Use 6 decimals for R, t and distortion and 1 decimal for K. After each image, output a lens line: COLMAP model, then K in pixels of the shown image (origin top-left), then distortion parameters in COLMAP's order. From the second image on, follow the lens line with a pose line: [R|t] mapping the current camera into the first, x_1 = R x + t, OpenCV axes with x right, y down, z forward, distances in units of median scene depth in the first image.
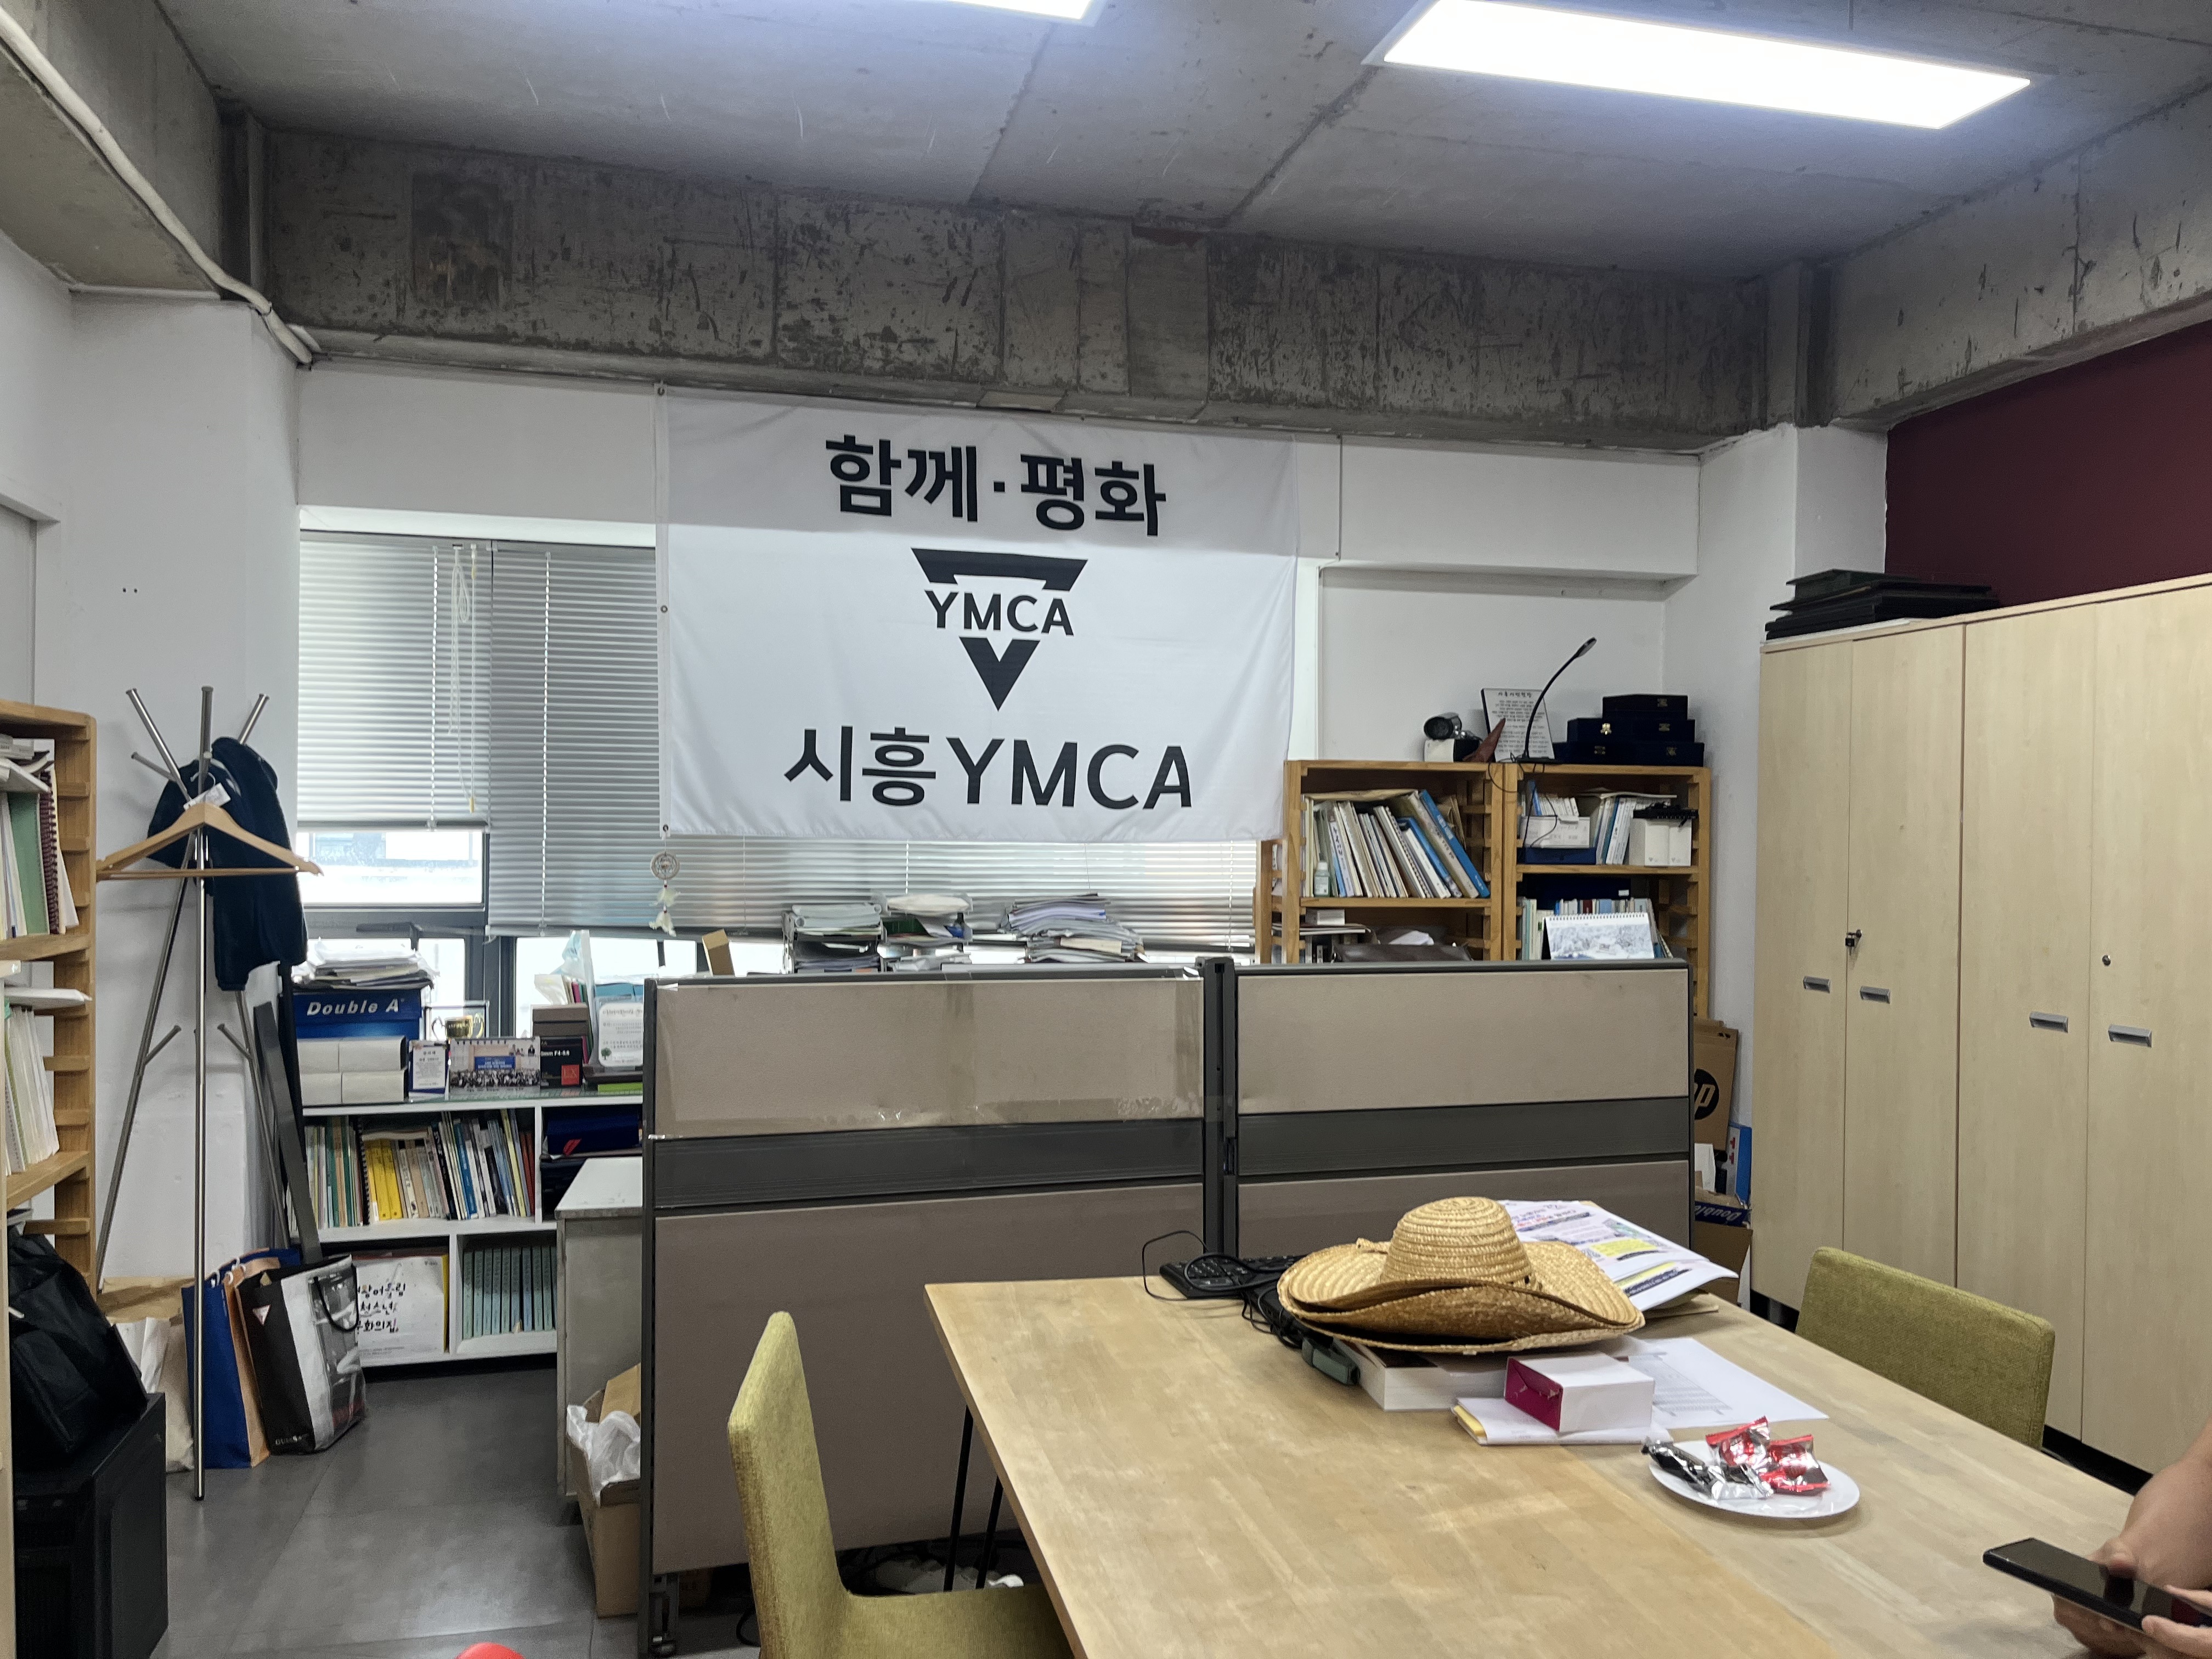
lens RADIAL K [[1697.5, 0, 1081.6], [0, 1697.5, 841.2], [0, 0, 1]] dist [0.057580, -0.070534]
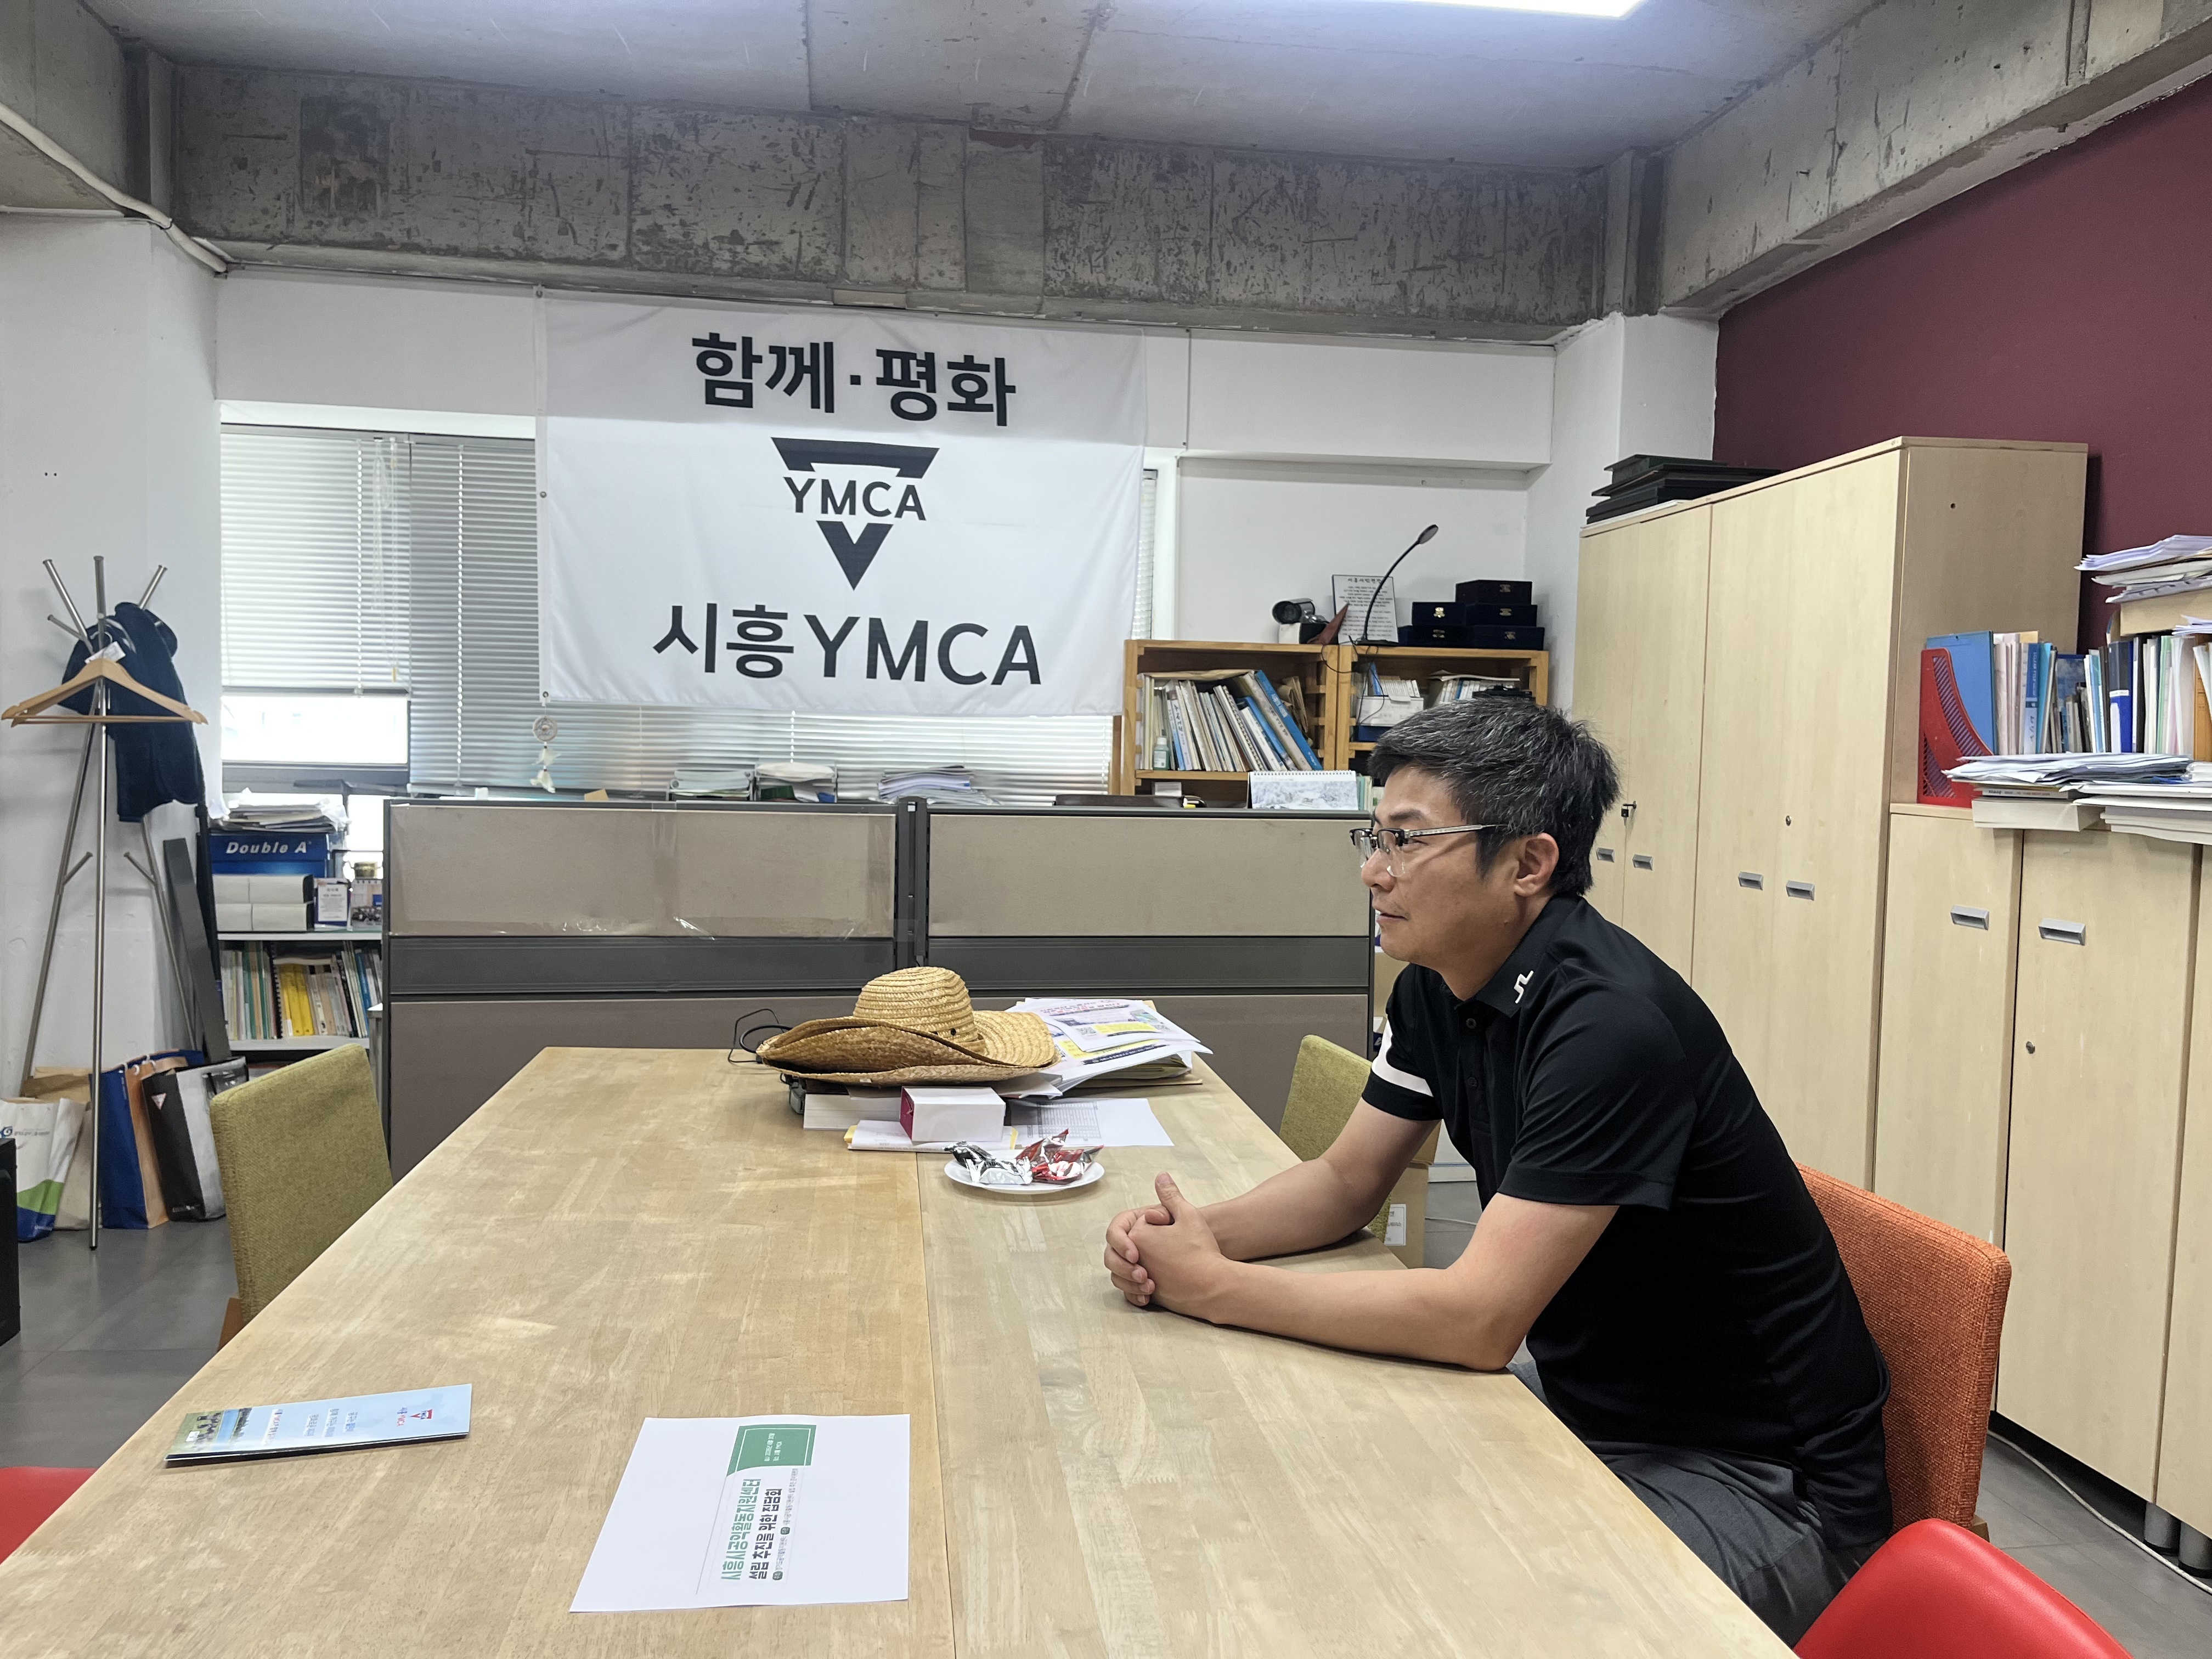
lens RADIAL K [[1718.1, 0, 1093.1], [0, 1718.1, 843.4], [0, 0, 1]] dist [0.046055, -0.046401]
pose [[0.994552, 0.018247, -0.102635, 0.220425], [-0.013724, 0.998910, 0.044605, 0.033225], [0.103337, -0.042953, 0.993718, -0.077526]]
